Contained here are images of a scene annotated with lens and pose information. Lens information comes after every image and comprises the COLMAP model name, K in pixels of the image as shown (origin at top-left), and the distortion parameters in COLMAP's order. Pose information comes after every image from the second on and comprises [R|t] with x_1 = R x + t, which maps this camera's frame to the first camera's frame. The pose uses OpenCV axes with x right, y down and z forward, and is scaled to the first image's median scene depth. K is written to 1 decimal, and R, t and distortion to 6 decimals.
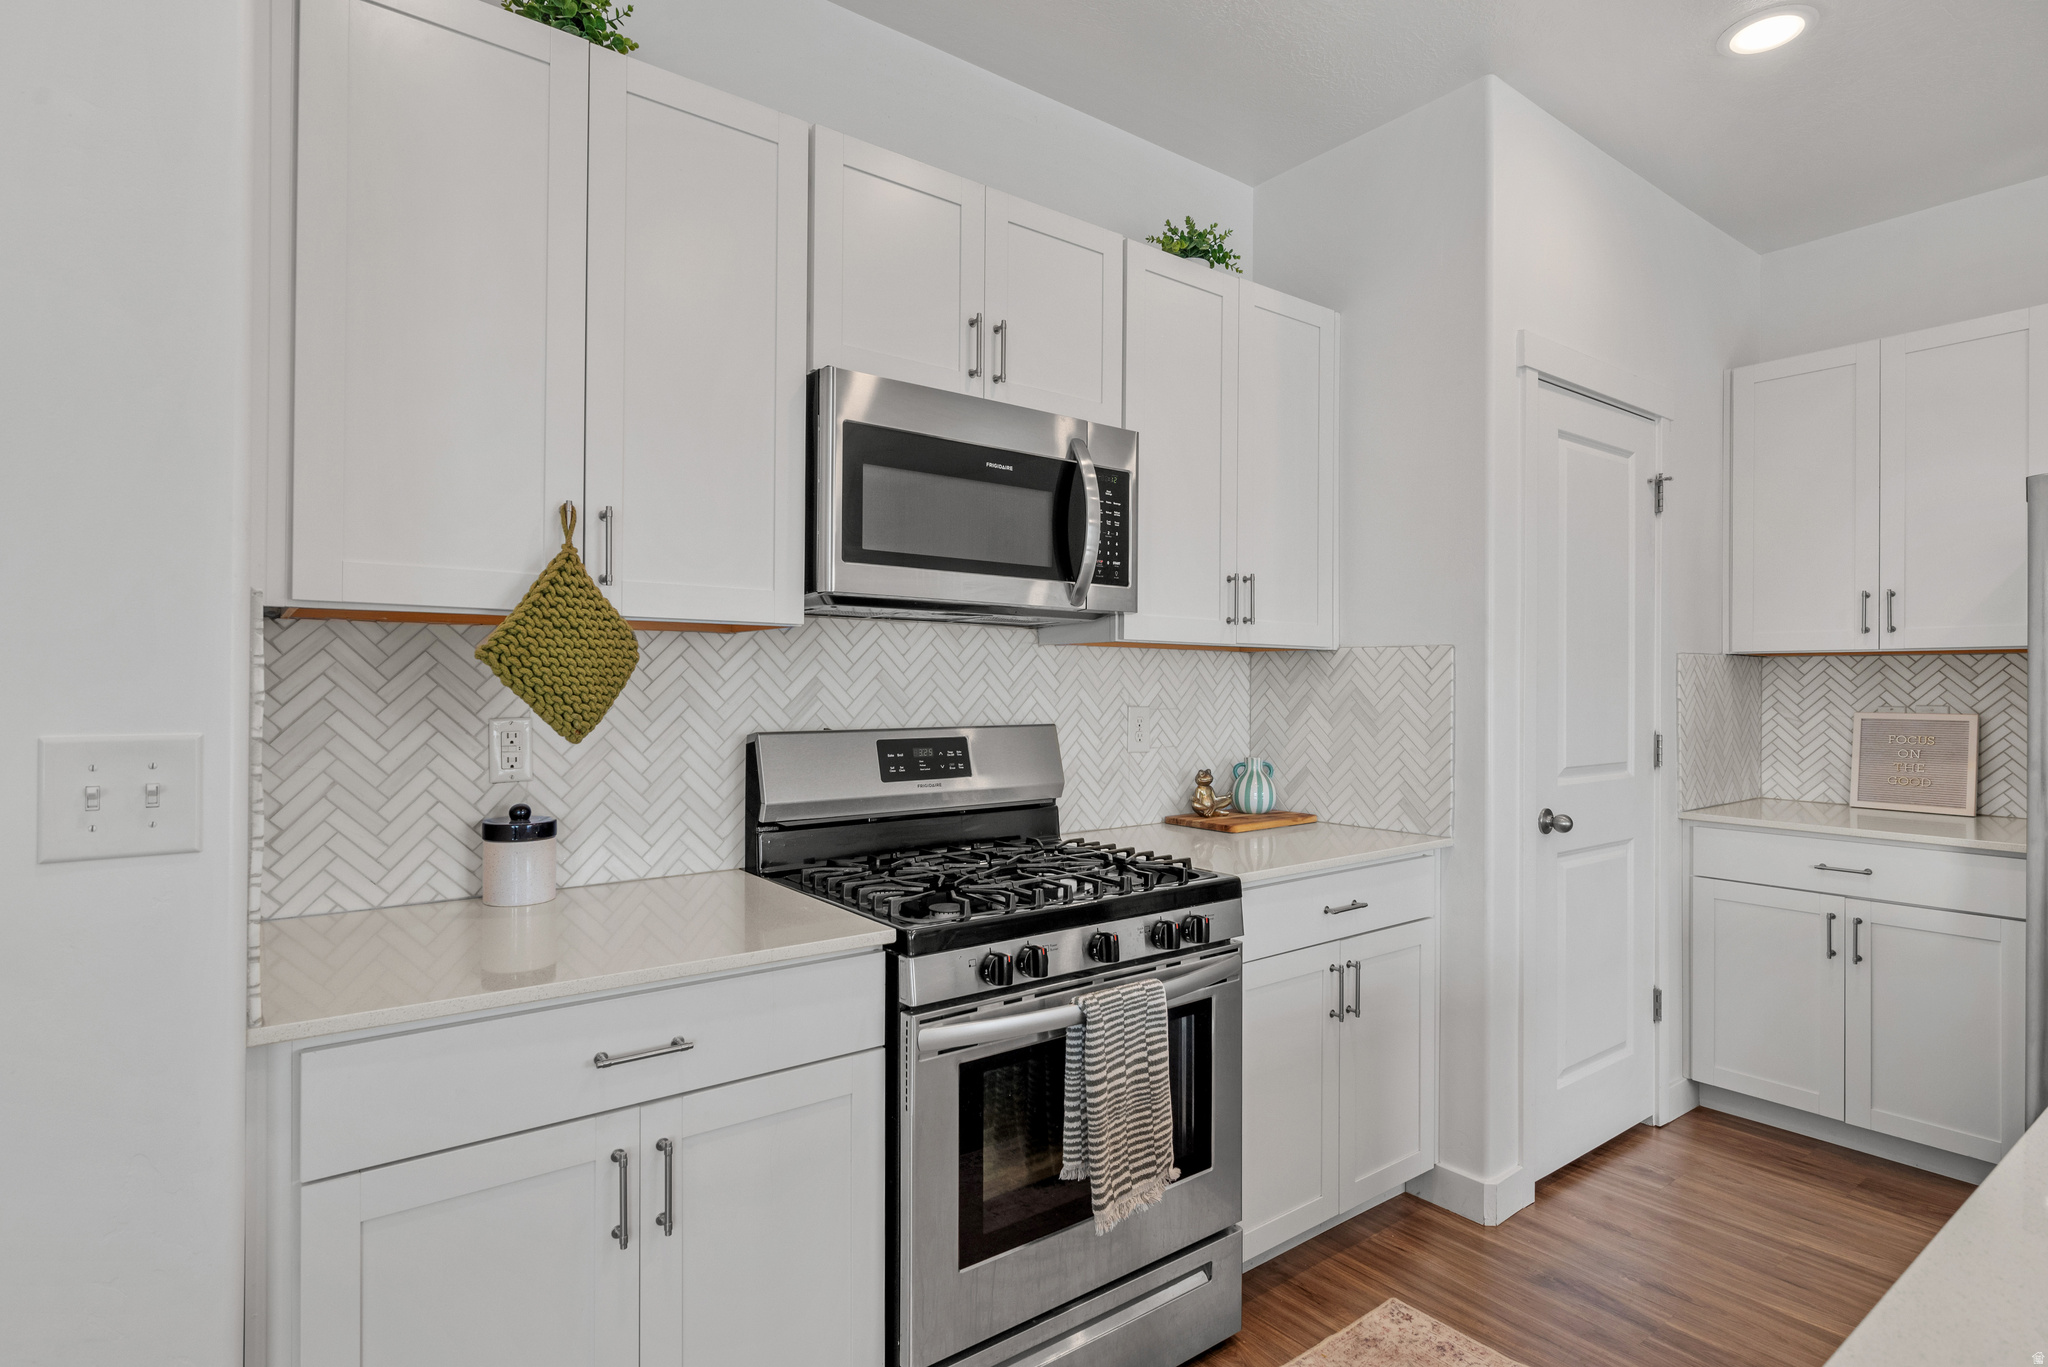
lens RADIAL K [[1040.5, 0, 1024.0], [0, 1040.5, 683.5], [0, 0, 1]] dist [-0.002951, -0.000224]
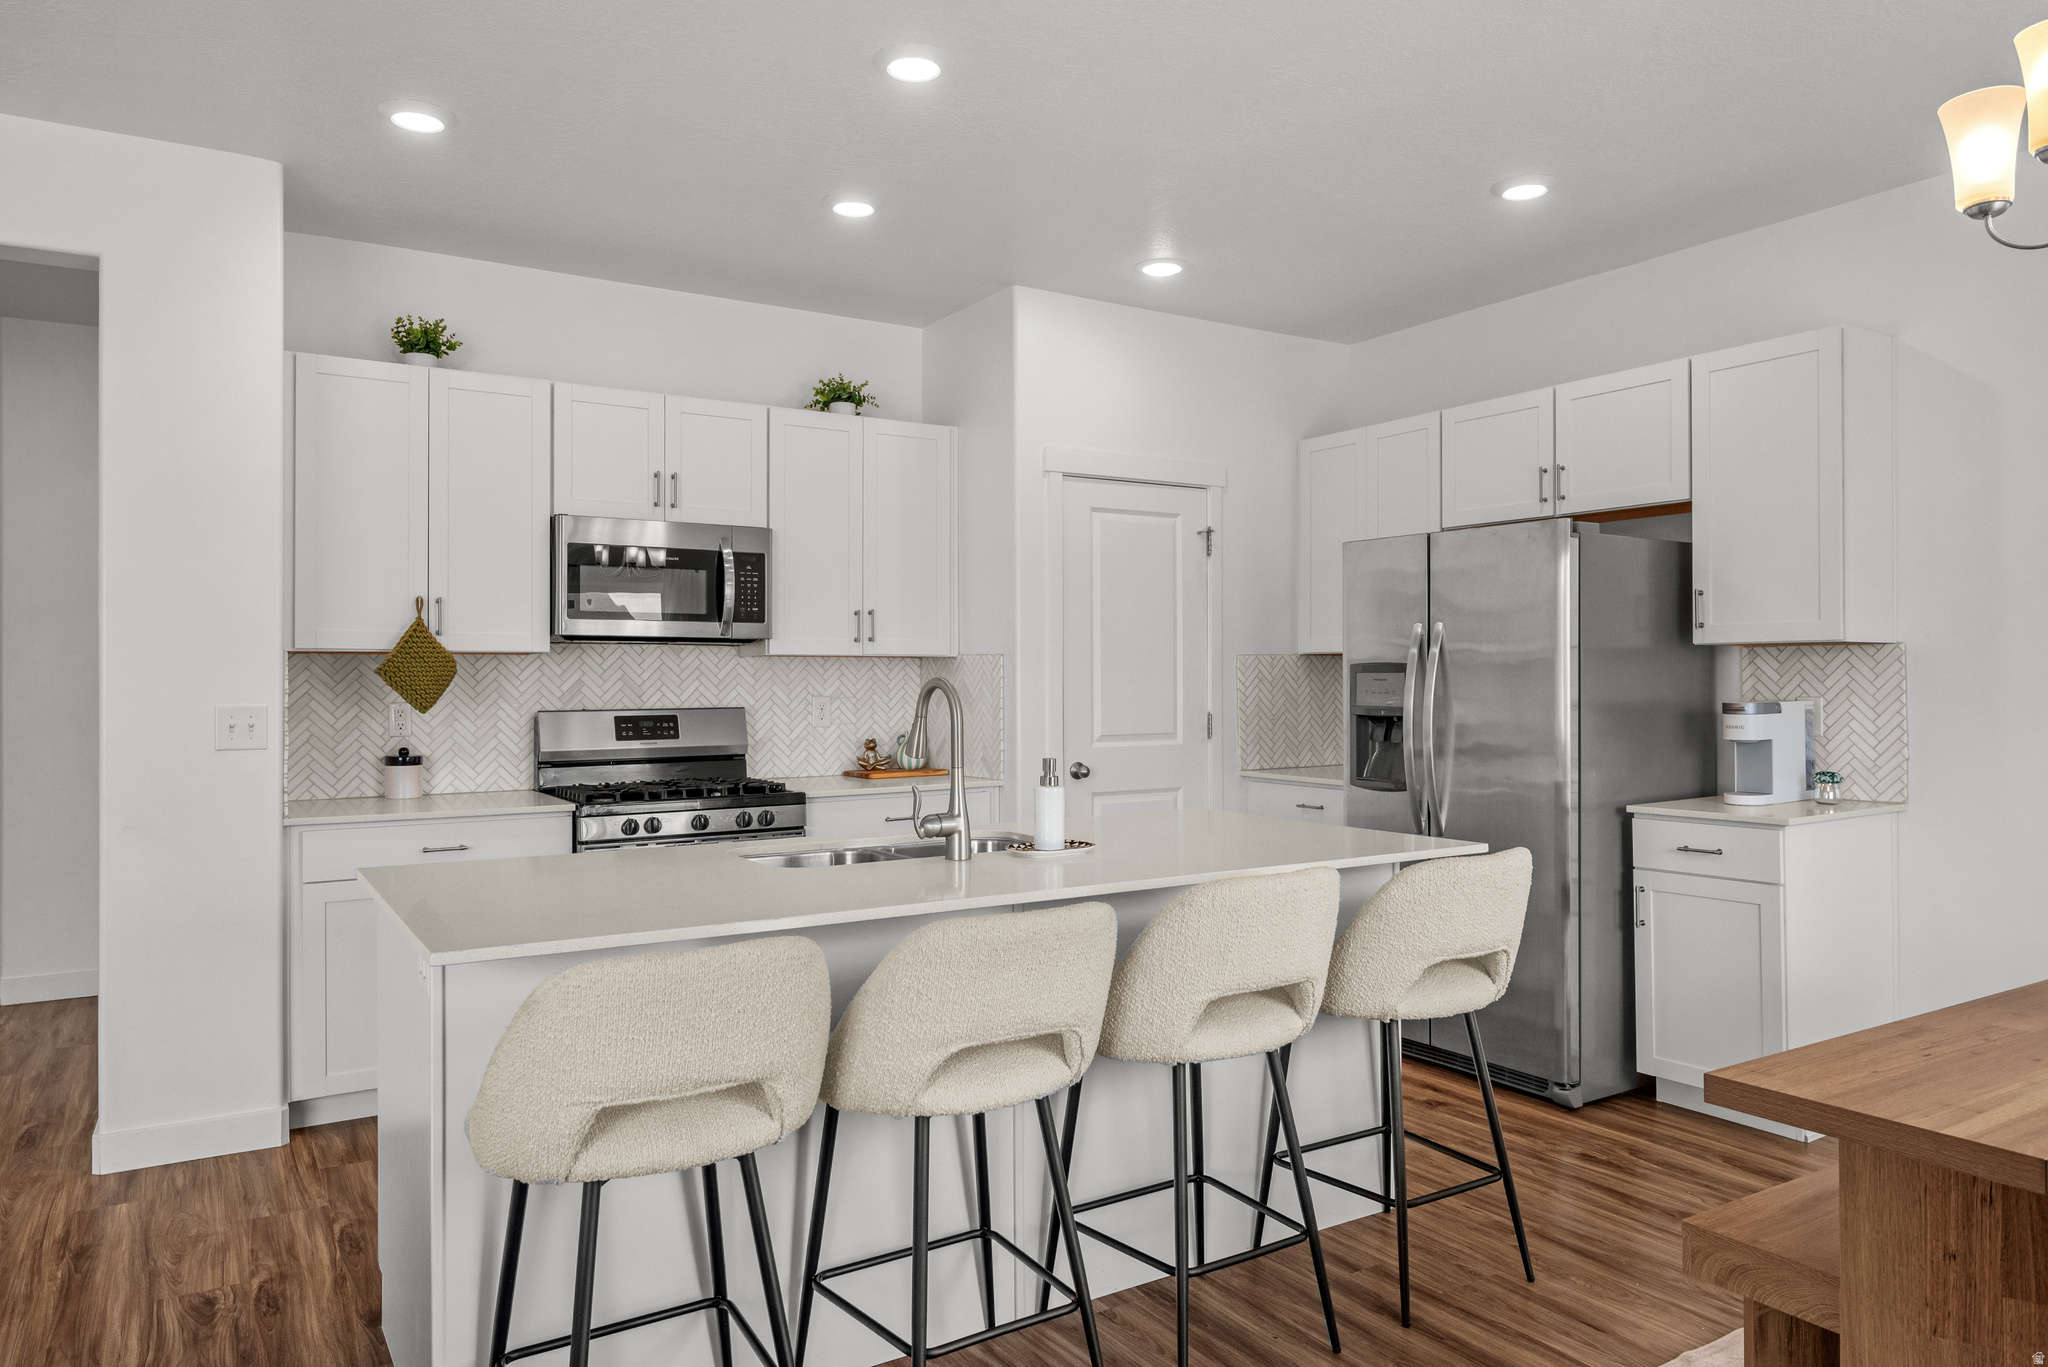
lens RADIAL K [[1329.2, 0, 1018.2], [0, 1329.2, 674.5], [0, 0, 1]] dist [-0.003009, 0.000767]
pose [[0.996061, -0.008697, -0.088245, 0.574094], [0.008501, 0.999961, -0.002589, -0.001667], [0.088264, 0.001829, 0.996095, -0.893692]]
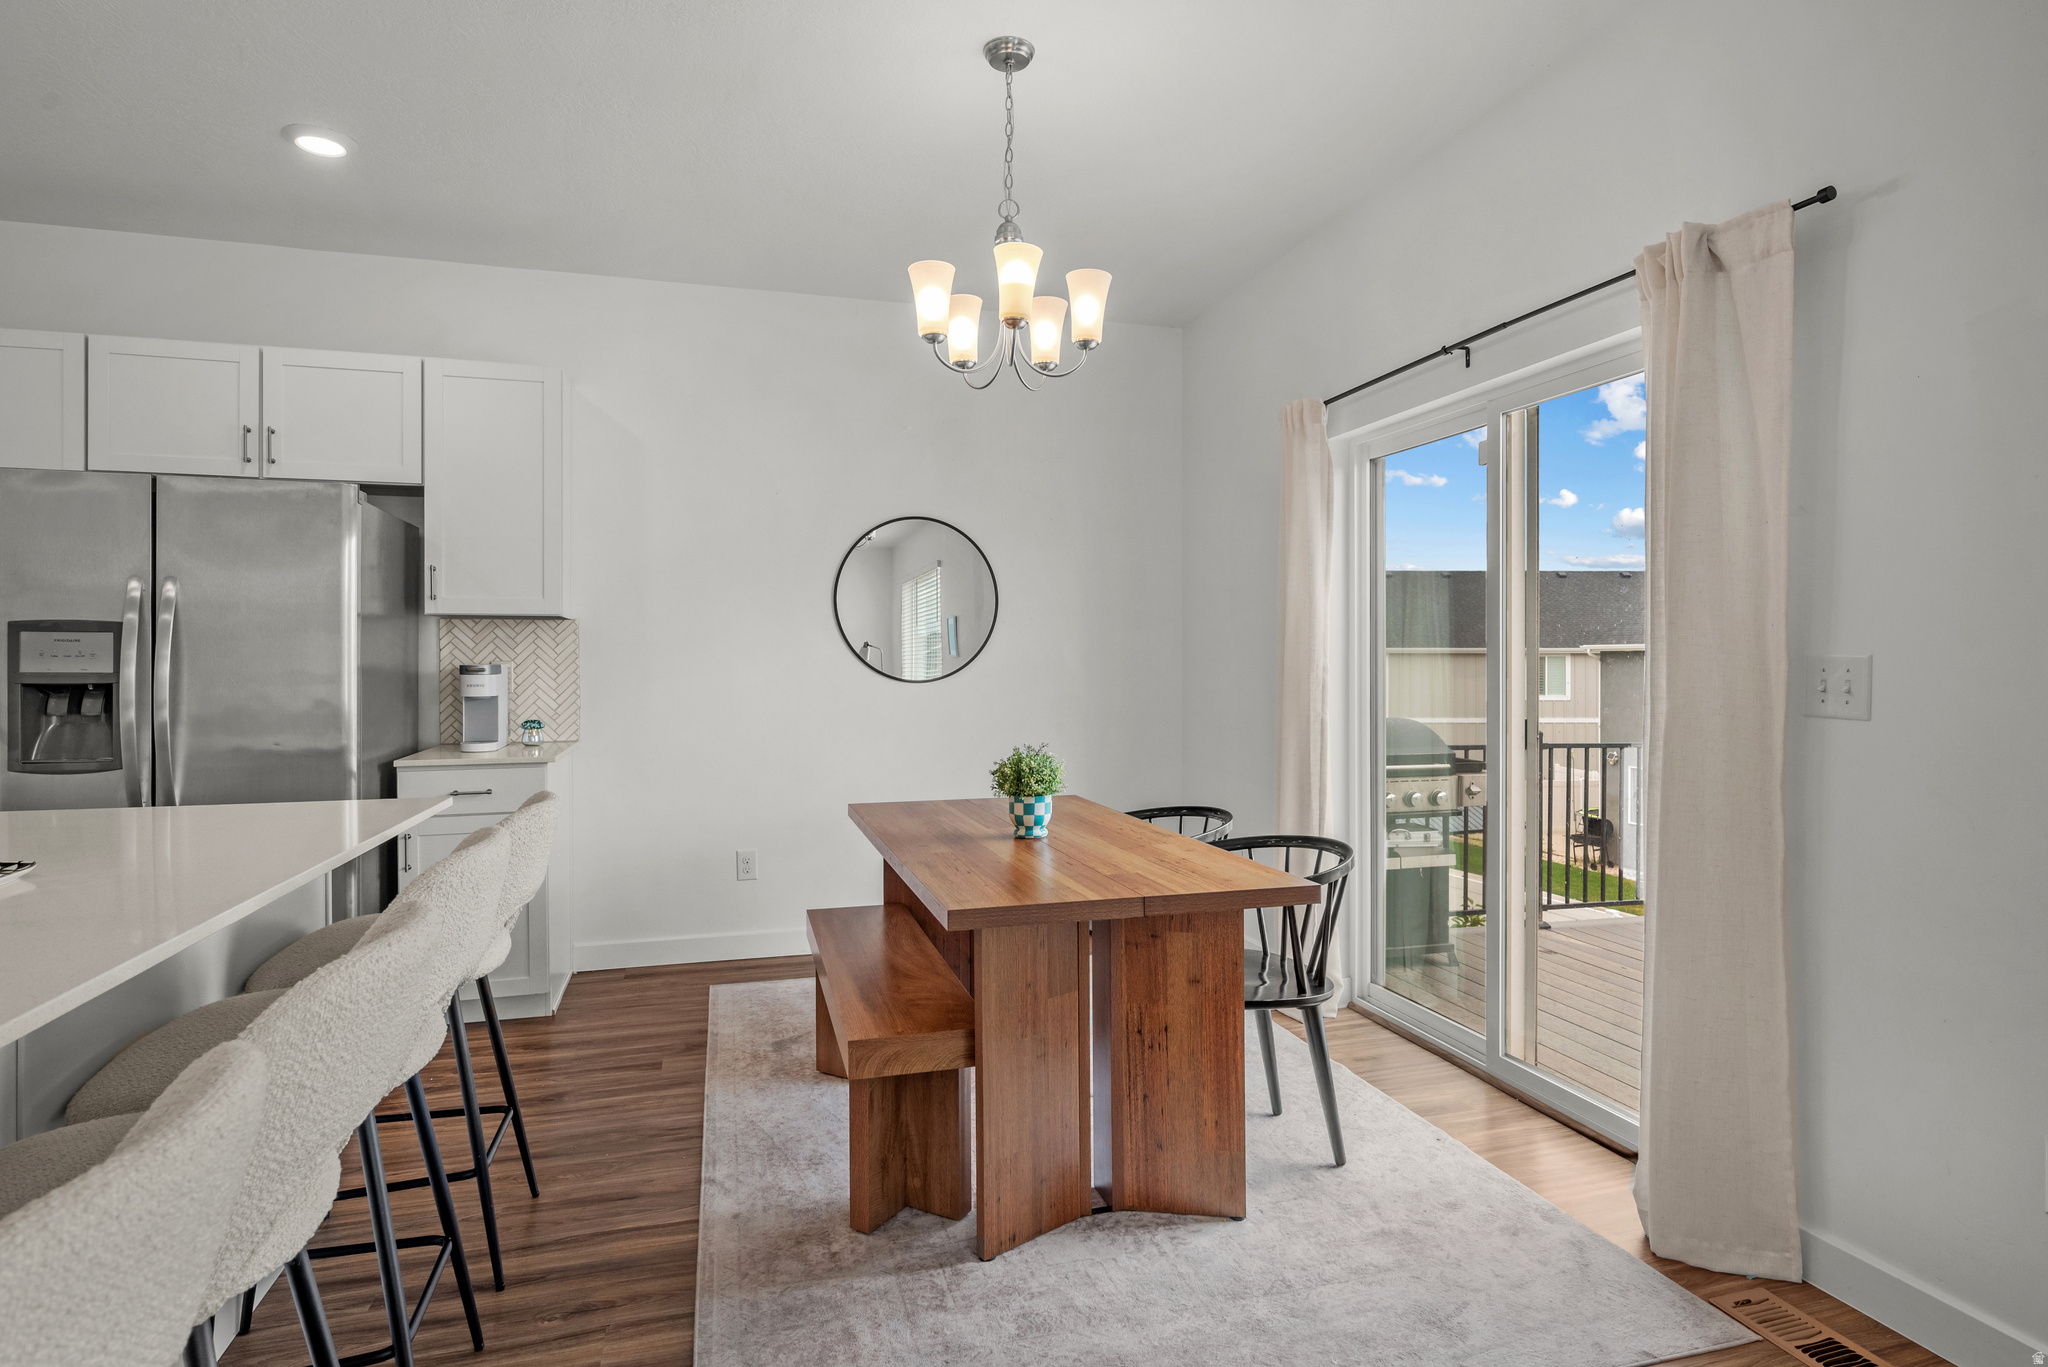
lens RADIAL K [[1079.8, 0, 1026.6], [0, 1079.8, 670.0], [0, 0, 1]] dist [0.001325, 0.000284]
pose [[0.362541, -0.012578, 0.931883, 0.191486], [0.001752, 0.999916, 0.012815, 0.022482], [-0.931966, -0.003014, 0.362532, -0.532263]]
